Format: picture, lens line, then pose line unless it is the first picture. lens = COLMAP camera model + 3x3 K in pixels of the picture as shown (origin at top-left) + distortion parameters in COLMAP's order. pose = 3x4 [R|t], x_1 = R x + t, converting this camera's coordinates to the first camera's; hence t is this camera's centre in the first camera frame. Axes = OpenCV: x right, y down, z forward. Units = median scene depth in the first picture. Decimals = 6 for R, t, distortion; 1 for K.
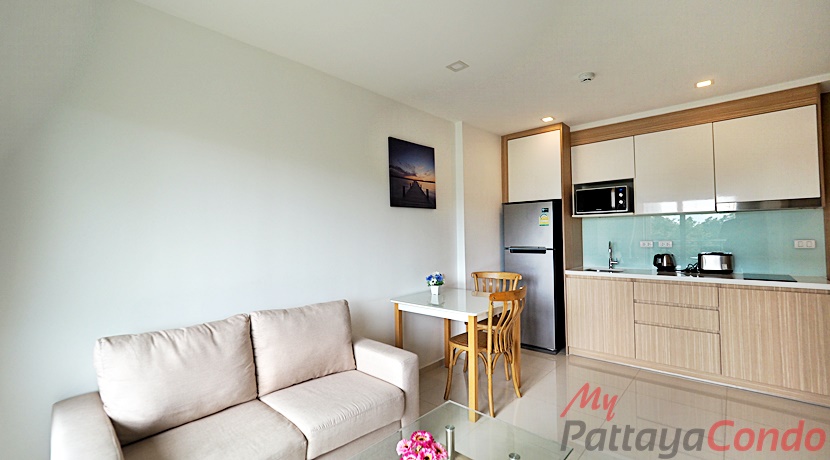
lens RADIAL K [[351.4, 0, 412.9], [0, 351.4, 229.4], [0, 0, 1]] dist [-0.004414, -0.000953]
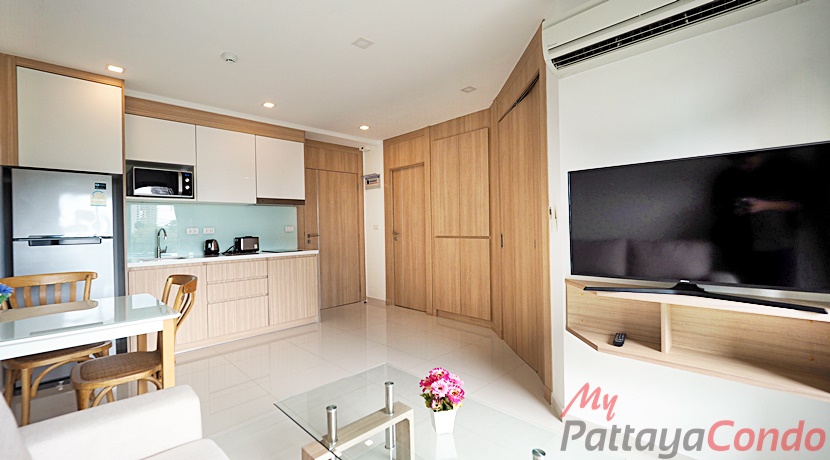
lens RADIAL K [[351.4, 0, 412.2], [0, 351.4, 229.3], [0, 0, 1]] dist [-0.004414, -0.000953]
pose [[0.034294, 0.005646, 0.999396, -0.373325], [-0.001326, 0.999983, -0.005604, 0.044050], [-0.999411, -0.001133, 0.034301, 0.329823]]
